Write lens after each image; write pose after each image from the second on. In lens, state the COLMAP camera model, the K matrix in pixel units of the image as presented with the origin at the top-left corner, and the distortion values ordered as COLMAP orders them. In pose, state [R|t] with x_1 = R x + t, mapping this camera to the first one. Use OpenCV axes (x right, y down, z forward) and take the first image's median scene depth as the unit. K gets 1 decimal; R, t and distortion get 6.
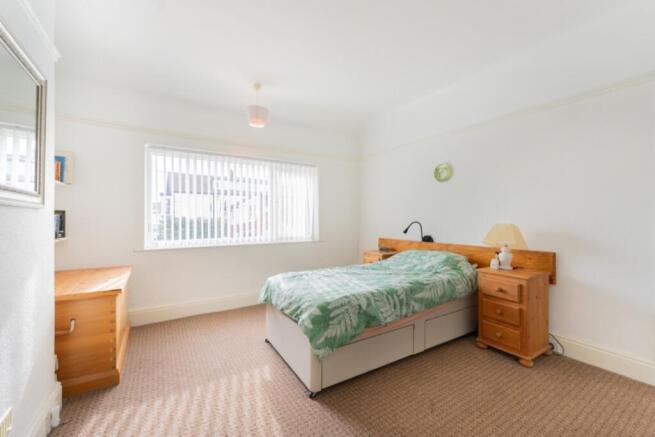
lens RADIAL K [[264.6, 0, 325.0], [0, 264.6, 225.4], [0, 0, 1]] dist [0.006123, -0.001070]
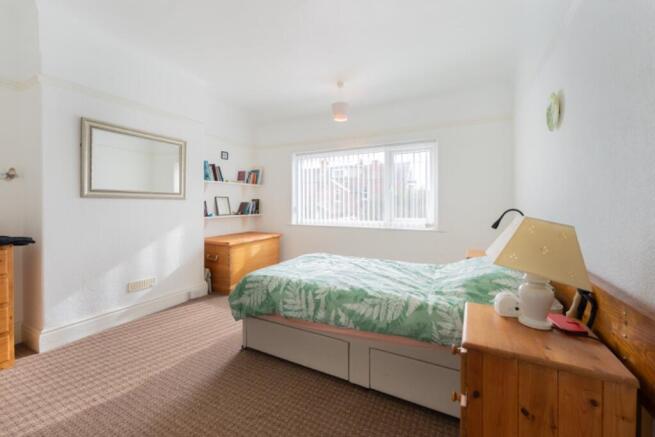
lens RADIAL K [[264.6, 0, 342.4], [0, 264.6, 211.2], [0, 0, 1]] dist [0.006123, -0.001070]
pose [[0.530667, 0.024884, -0.847215, 0.941947], [-0.020876, 0.999649, 0.016285, -0.016821], [0.847323, 0.009044, 0.531000, 0.559571]]
